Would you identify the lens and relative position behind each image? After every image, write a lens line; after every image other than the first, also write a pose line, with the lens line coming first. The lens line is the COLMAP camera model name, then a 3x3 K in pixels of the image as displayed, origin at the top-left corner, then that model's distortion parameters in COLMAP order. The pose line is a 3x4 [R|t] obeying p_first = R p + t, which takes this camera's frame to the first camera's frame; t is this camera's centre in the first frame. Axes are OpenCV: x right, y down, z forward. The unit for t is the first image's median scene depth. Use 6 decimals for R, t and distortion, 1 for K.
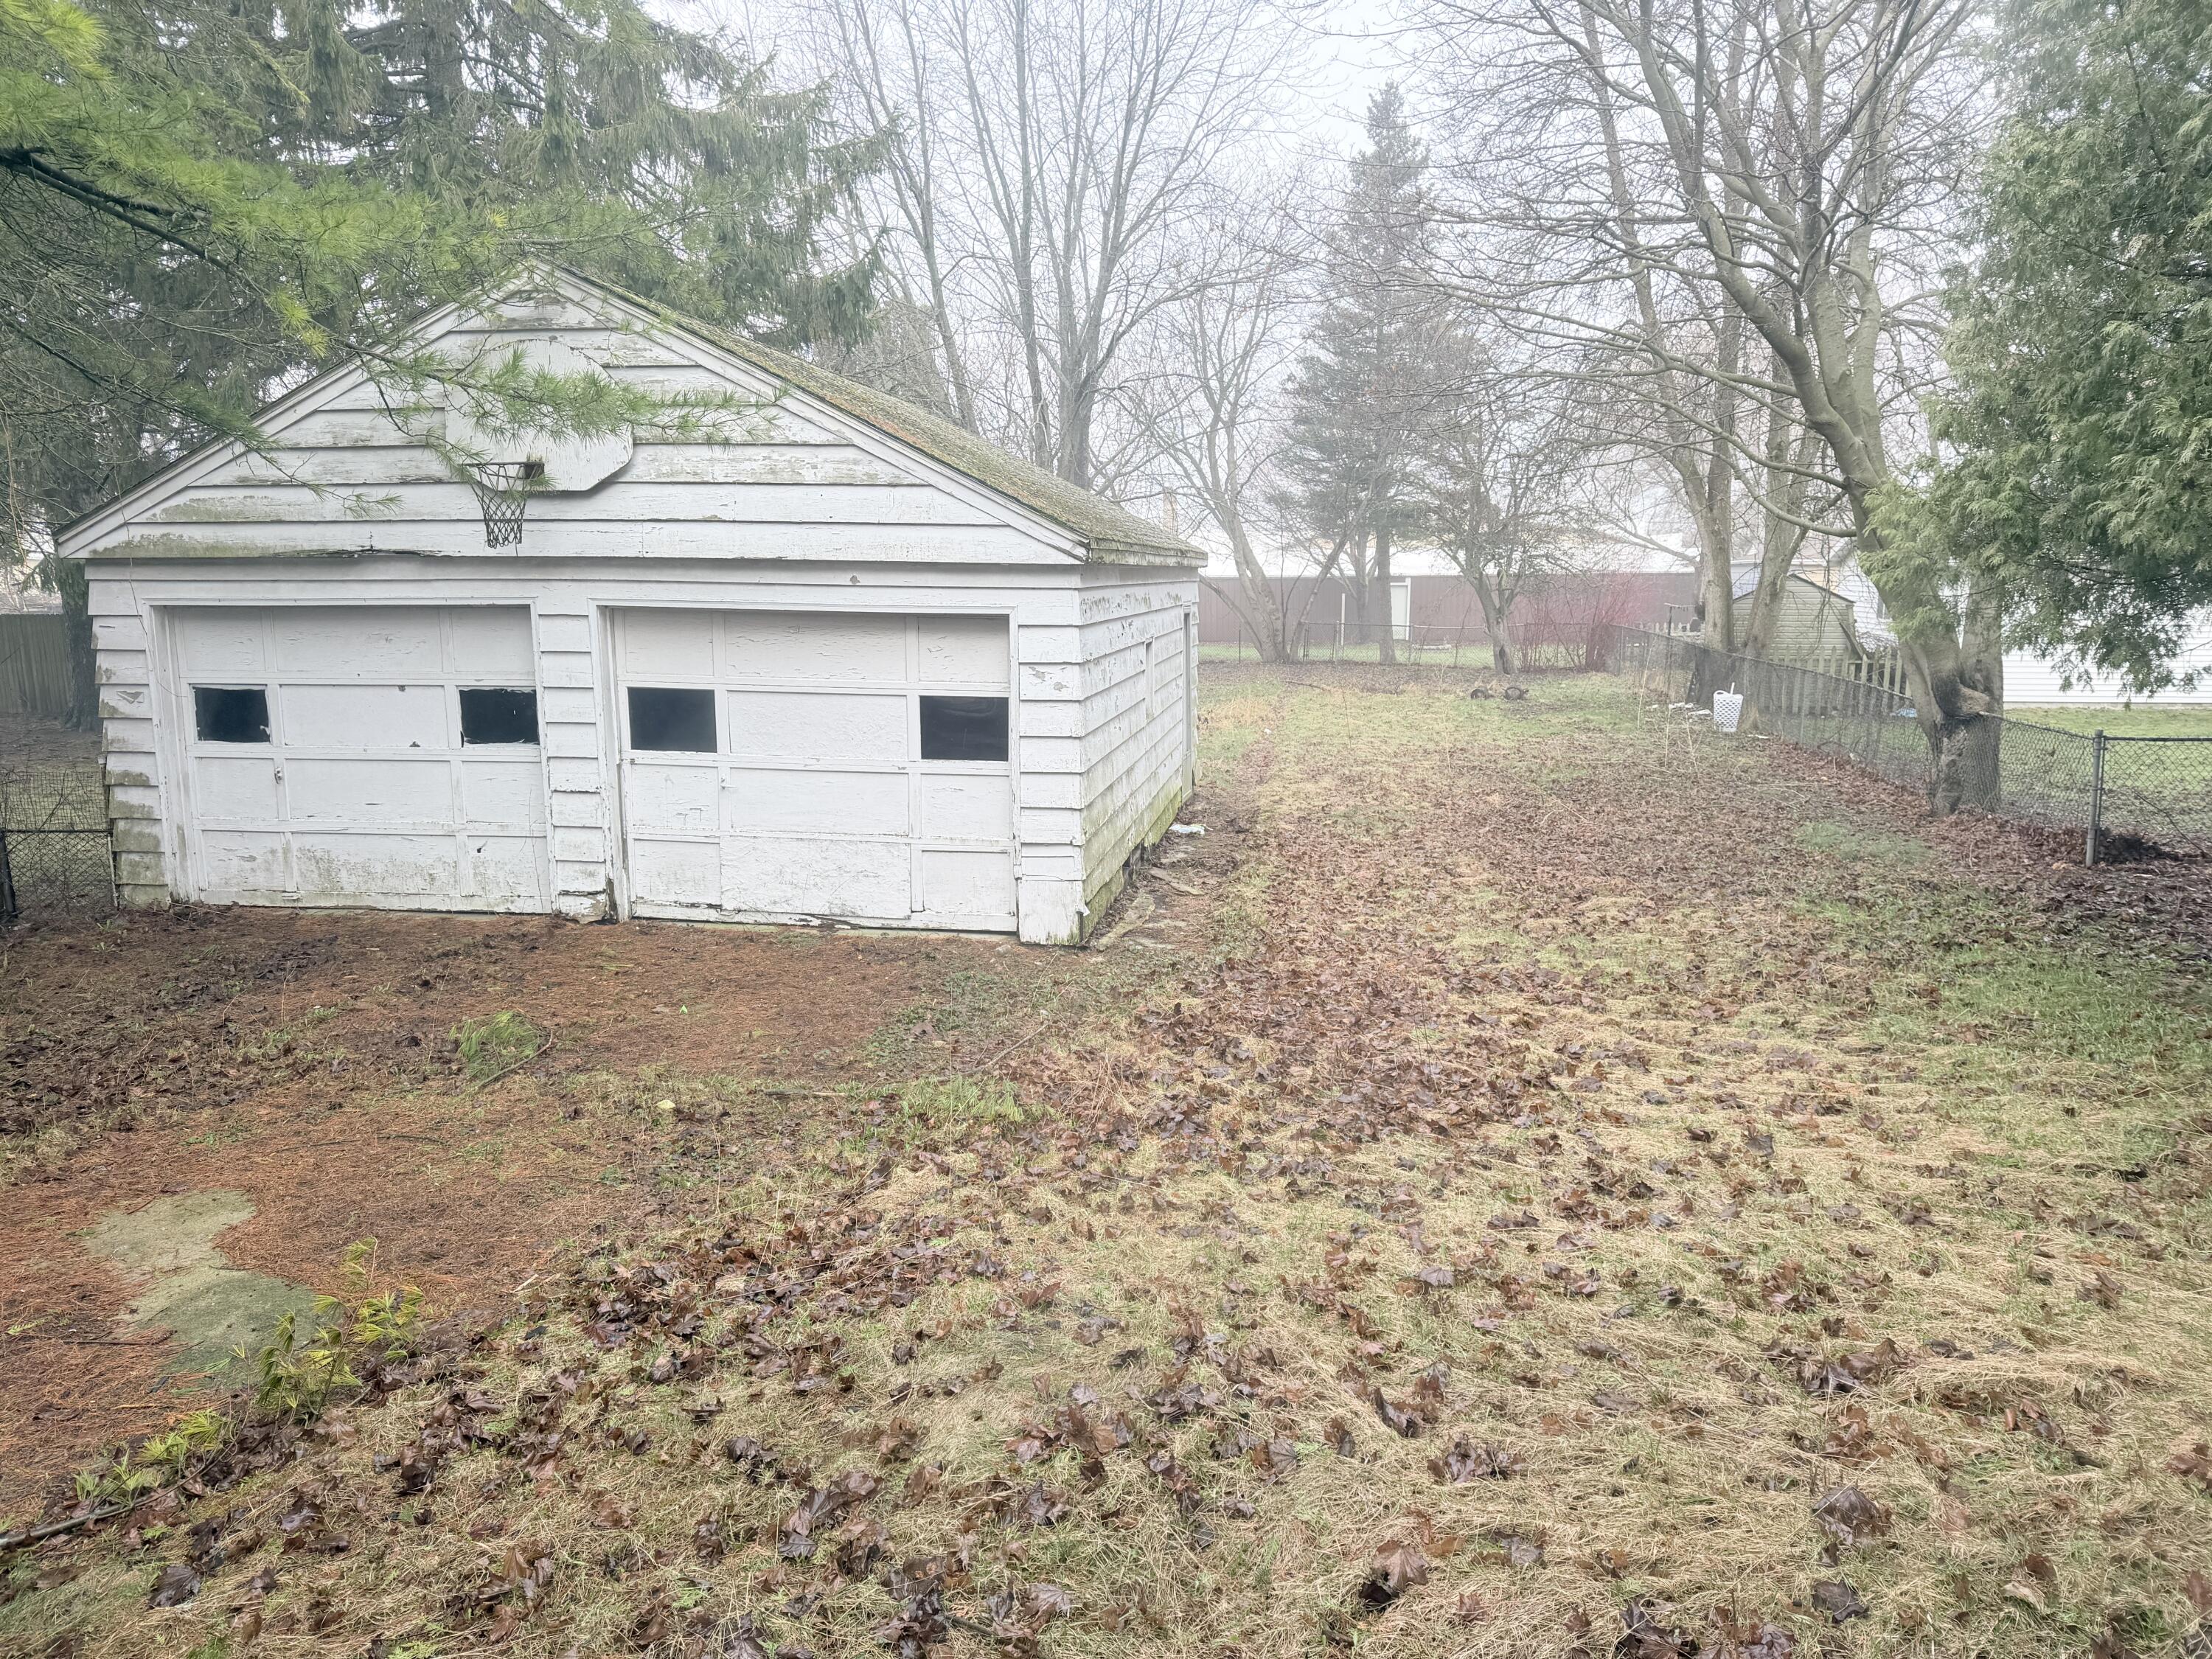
lens RADIAL K [[1549.2, 0, 1099.1], [0, 1549.2, 826.5], [0, 0, 1]] dist [0.048153, -0.040211]
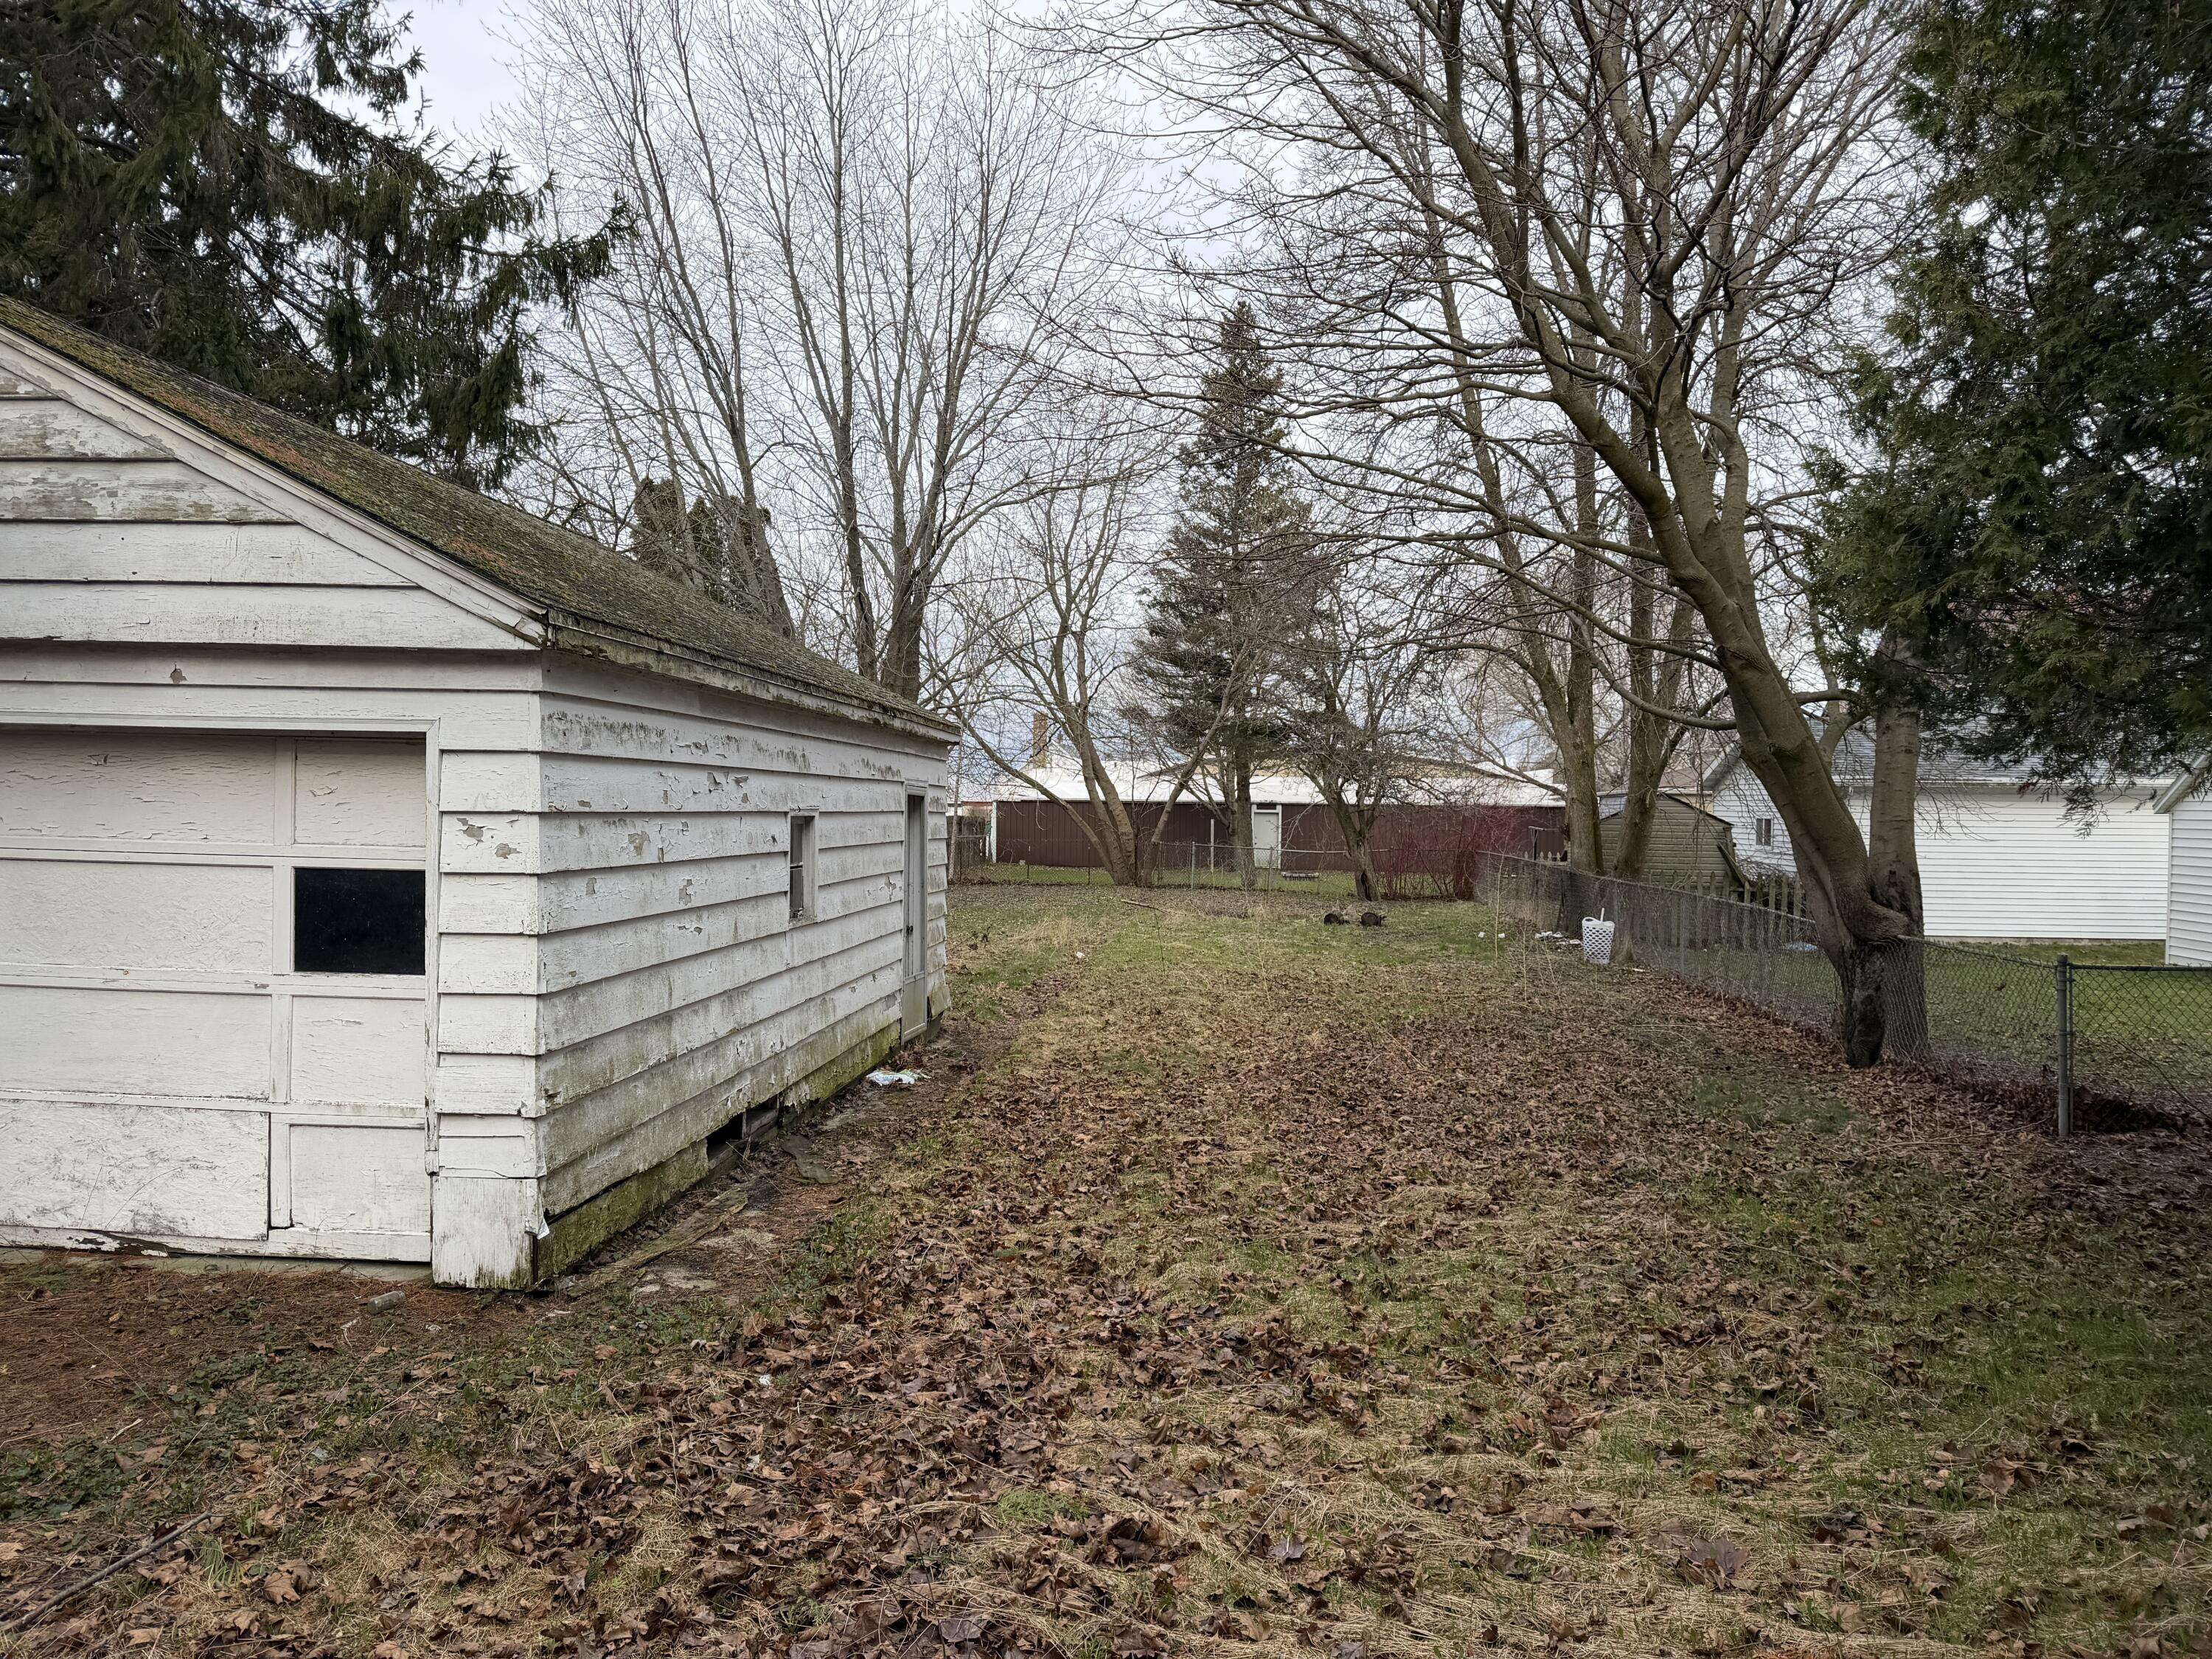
lens RADIAL K [[1549.2, 0, 1103.8], [0, 1549.2, 837.9], [0, 0, 1]] dist [0.048153, -0.040211]
pose [[0.997579, 0.014016, 0.068114, 0.141472], [-0.004020, 0.989463, -0.144733, -0.006863], [-0.069425, 0.144109, 0.987124, 0.323224]]
